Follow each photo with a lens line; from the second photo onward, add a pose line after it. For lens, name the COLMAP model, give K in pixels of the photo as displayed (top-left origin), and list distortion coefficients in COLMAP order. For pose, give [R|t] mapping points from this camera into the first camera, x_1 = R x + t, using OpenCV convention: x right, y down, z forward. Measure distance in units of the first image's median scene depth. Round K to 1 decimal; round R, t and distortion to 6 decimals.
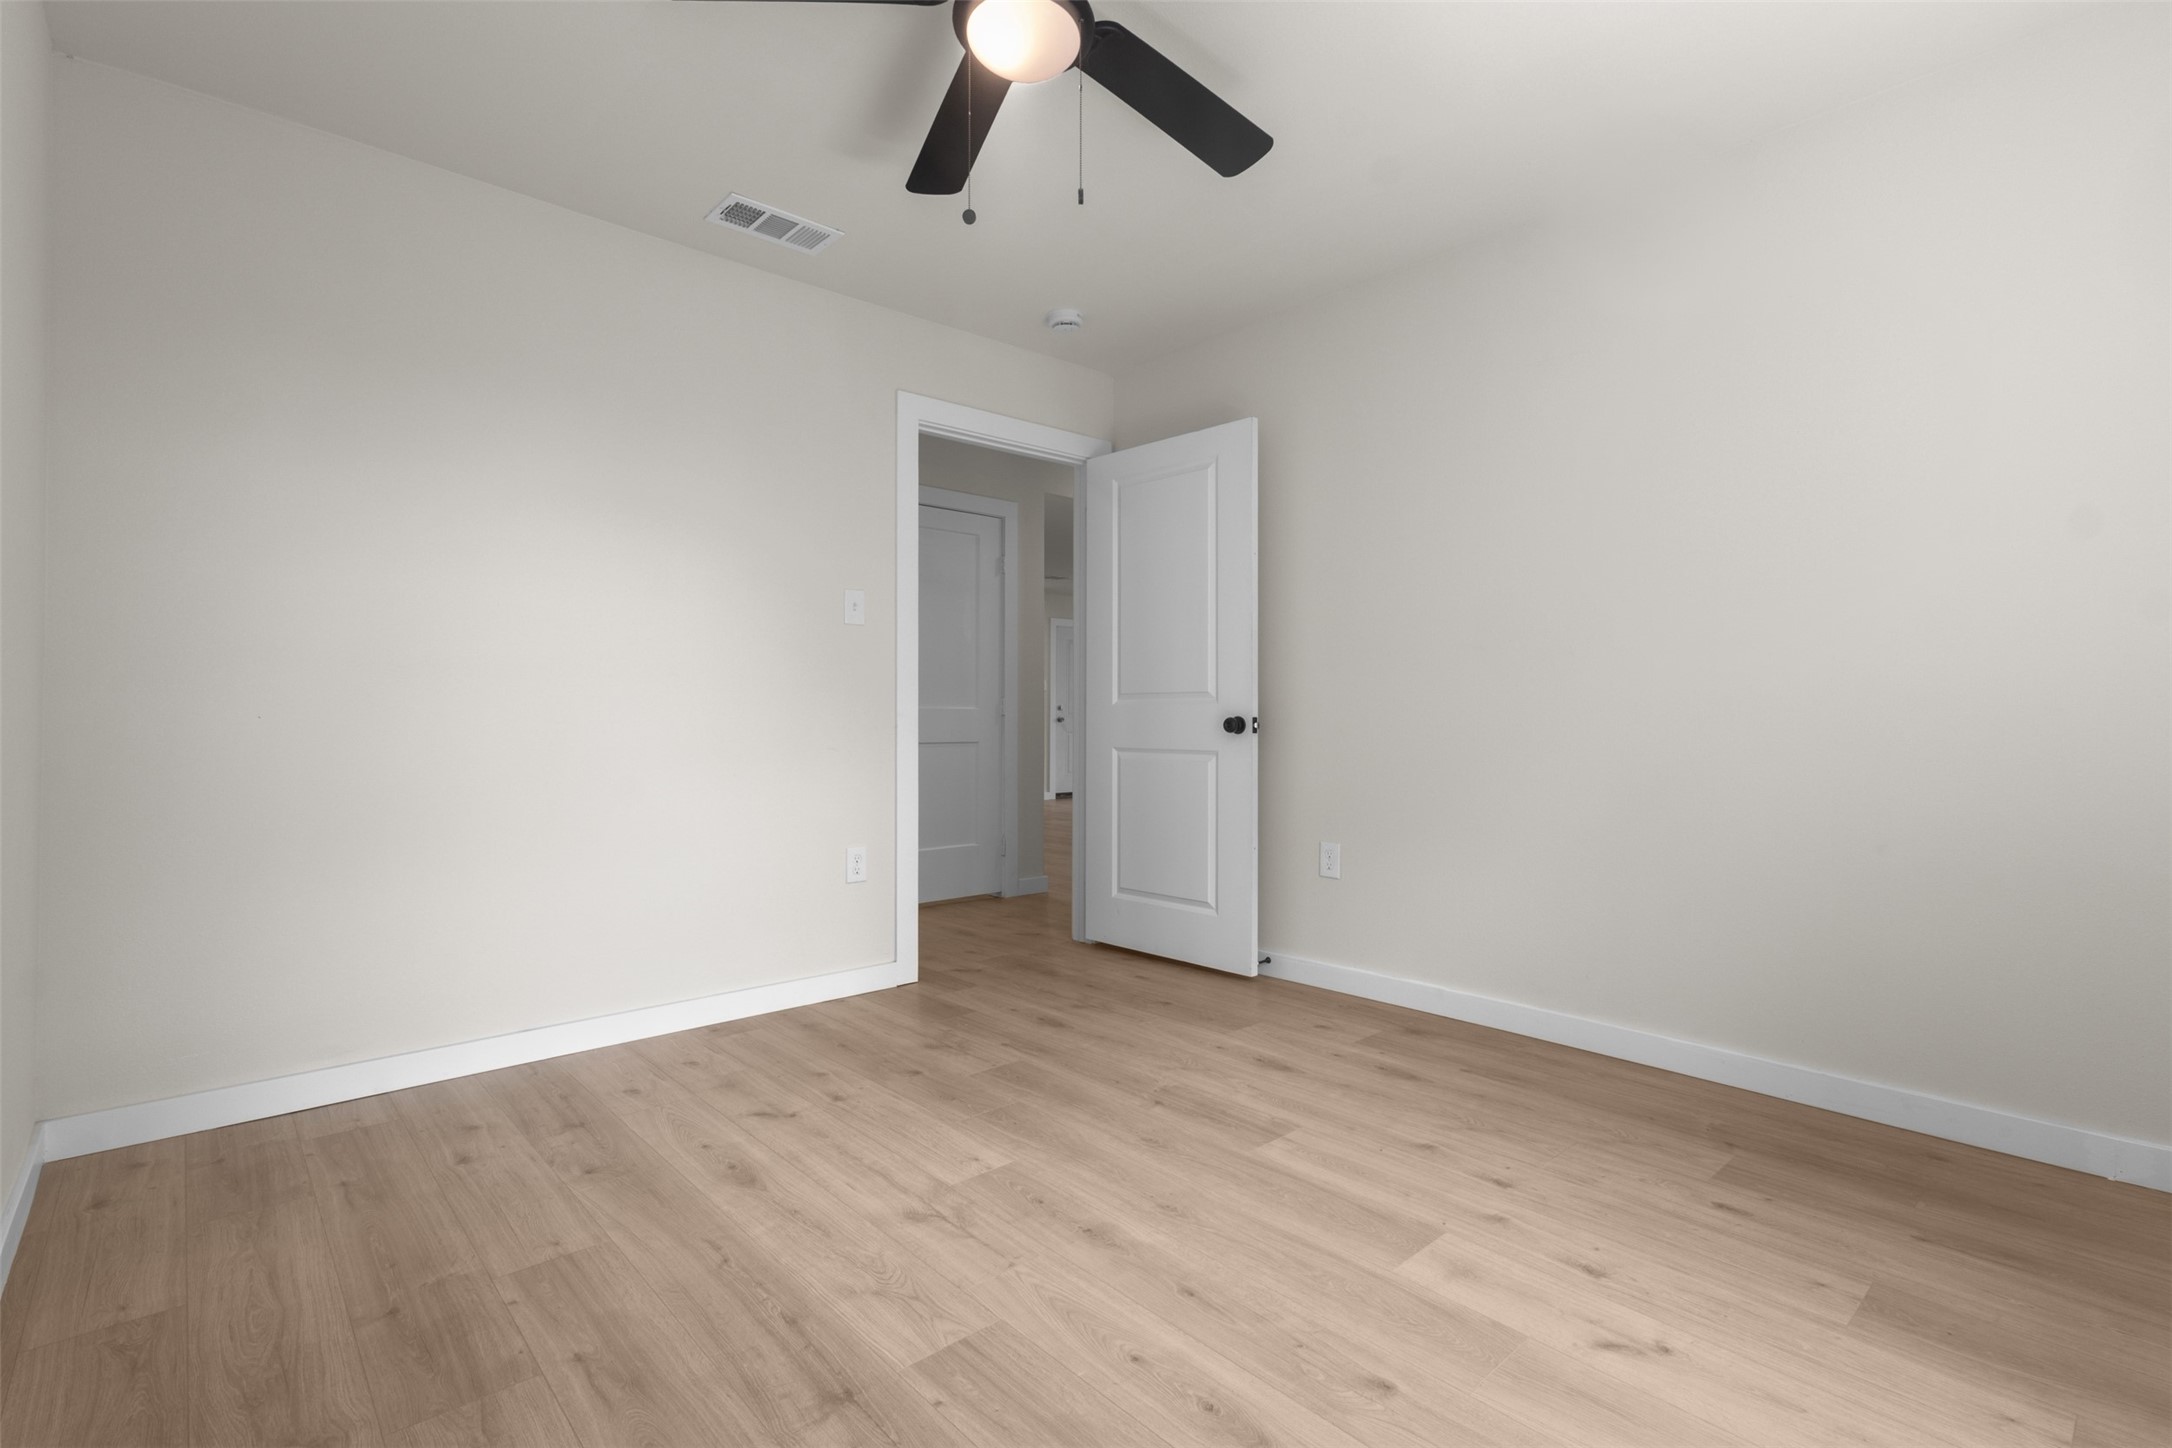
lens RADIAL K [[1001.2, 0, 1083.3], [0, 1001.2, 729.3], [0, 0, 1]] dist [-0.000884, 0.000265]
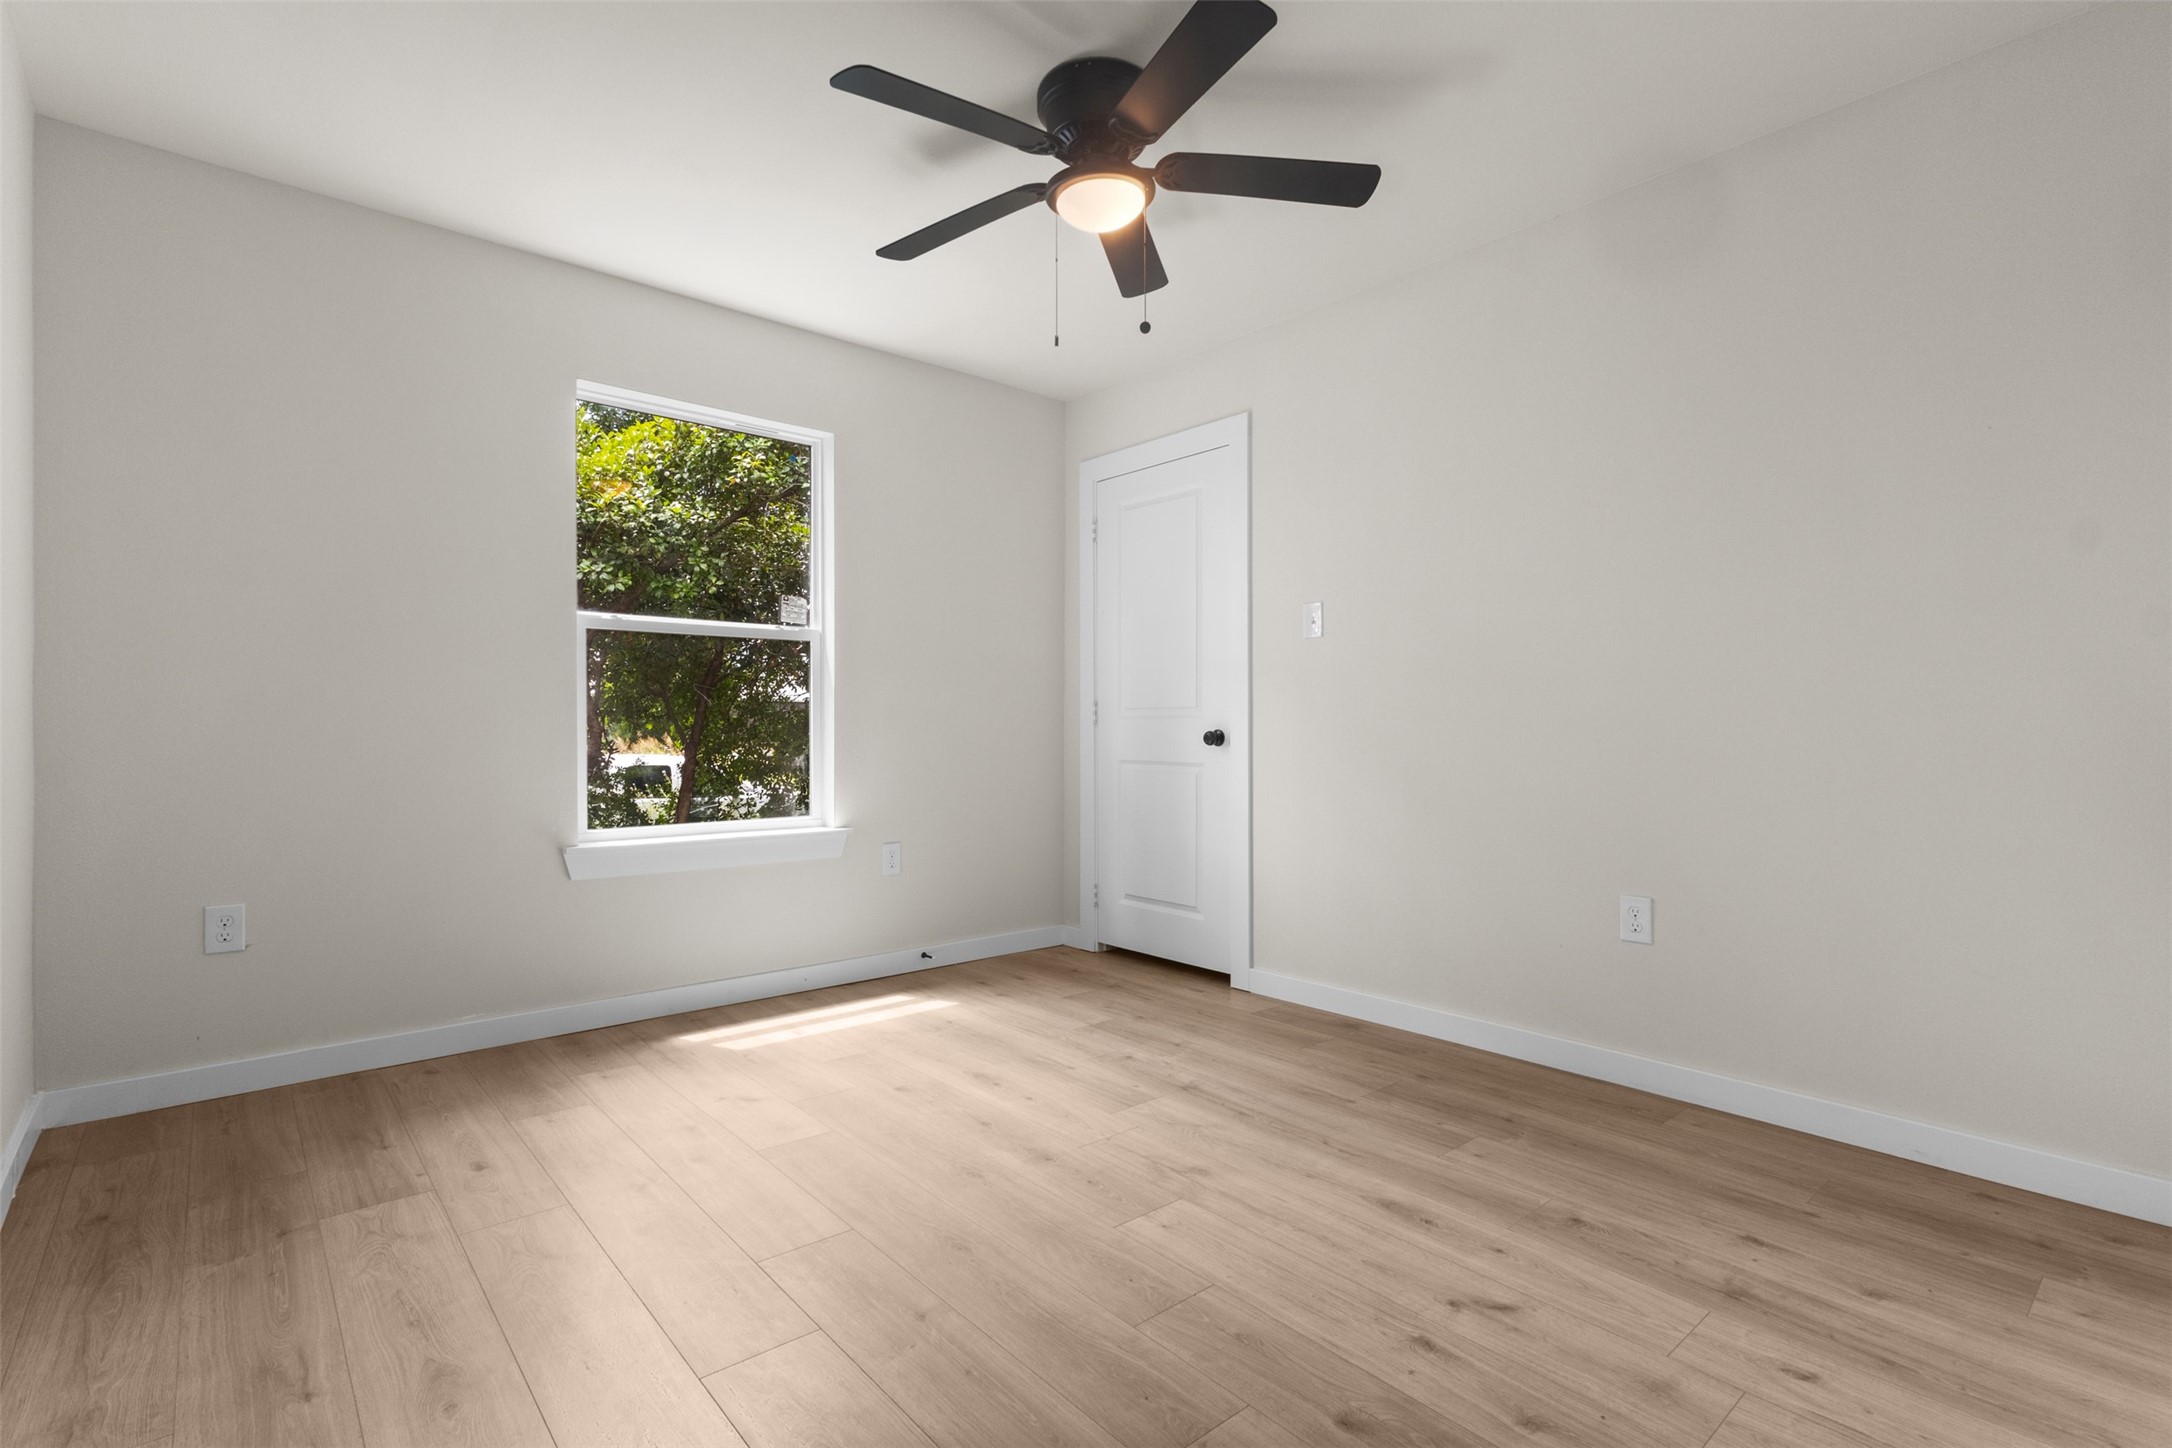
lens RADIAL K [[1001.2, 0, 1083.3], [0, 1001.2, 729.3], [0, 0, 1]] dist [-0.000884, 0.000265]
pose [[-0.999849, -0.000739, 0.017333, -0.052959], [-0.000517, 0.999917, 0.012841, -0.027904], [-0.017342, 0.012830, -0.999767, 2.024566]]
